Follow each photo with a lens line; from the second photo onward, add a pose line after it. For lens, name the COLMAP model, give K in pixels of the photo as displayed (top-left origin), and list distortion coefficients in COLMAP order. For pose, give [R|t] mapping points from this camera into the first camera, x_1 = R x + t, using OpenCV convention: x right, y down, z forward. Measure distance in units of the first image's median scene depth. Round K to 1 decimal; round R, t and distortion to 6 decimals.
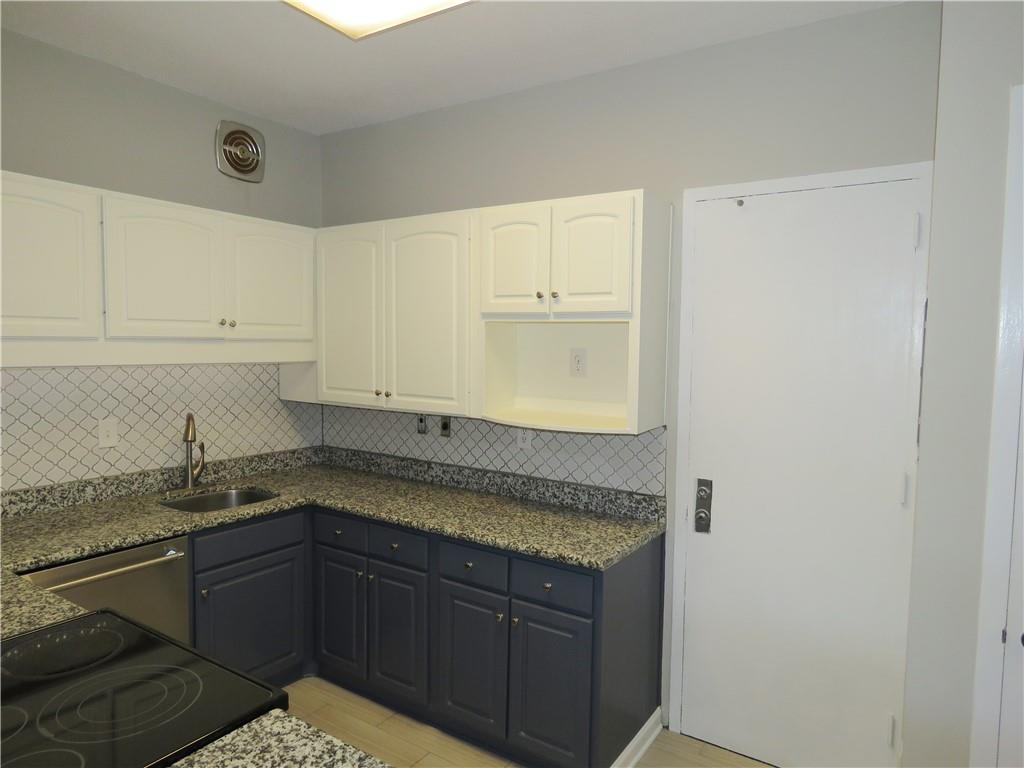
lens RADIAL K [[651.0, 0, 507.0], [0, 651.0, 386.1], [0, 0, 1]] dist [-0.009766, -0.000854]
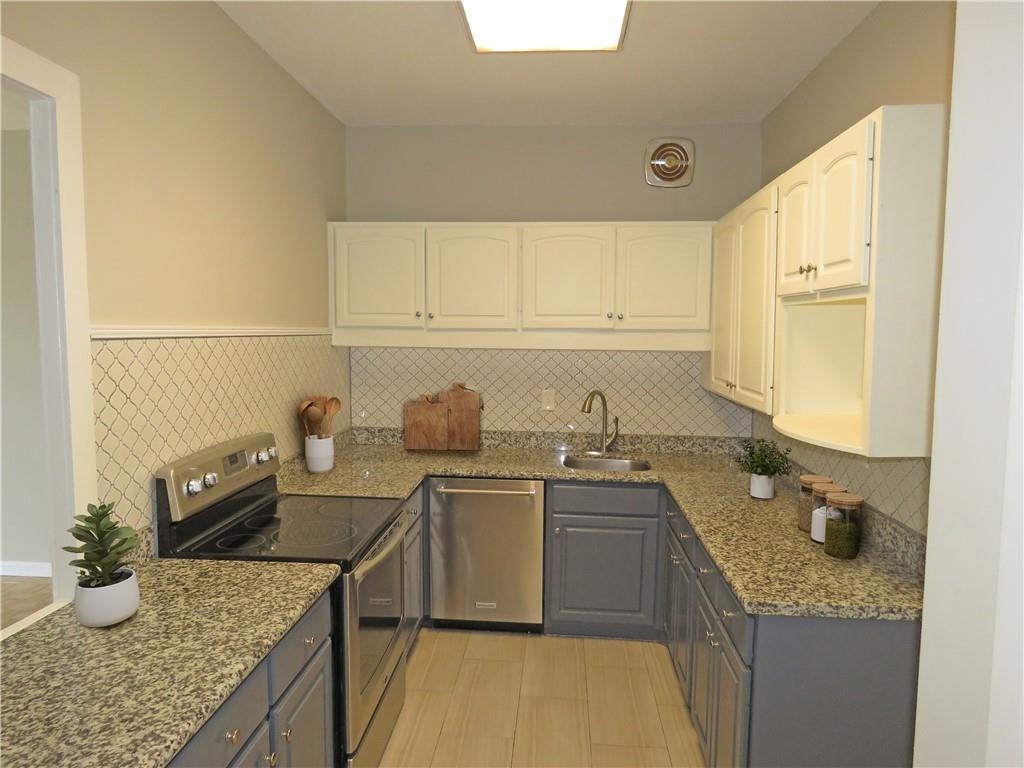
lens RADIAL K [[651.0, 0, 508.5], [0, 651.0, 382.2], [0, 0, 1]] dist [-0.009766, -0.000854]
pose [[0.485847, 0.059672, -0.872004, 0.527263], [-0.060058, 0.997588, 0.034804, -0.006828], [0.871978, 0.035461, 0.488259, 0.263656]]
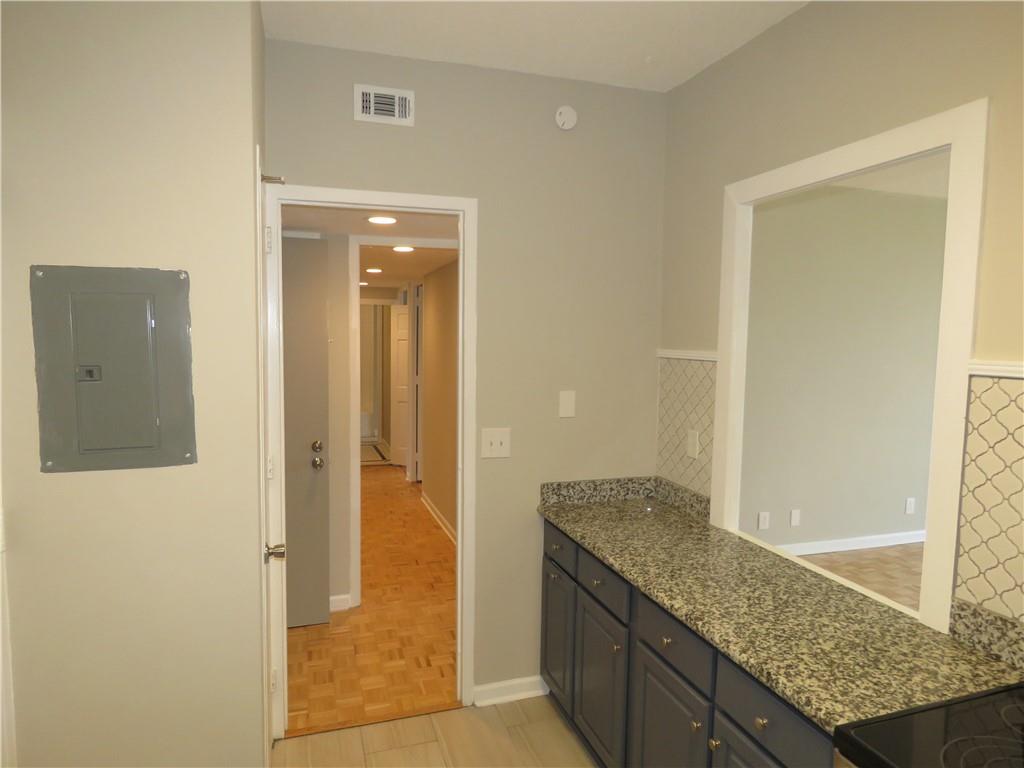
lens RADIAL K [[651.0, 0, 513.3], [0, 651.0, 384.2], [0, 0, 1]] dist [-0.009766, -0.000854]
pose [[-0.786511, -0.074342, 0.613085, -0.238442], [0.015129, 0.990111, 0.139469, -0.081029], [-0.617391, 0.118970, -0.777608, 0.920271]]
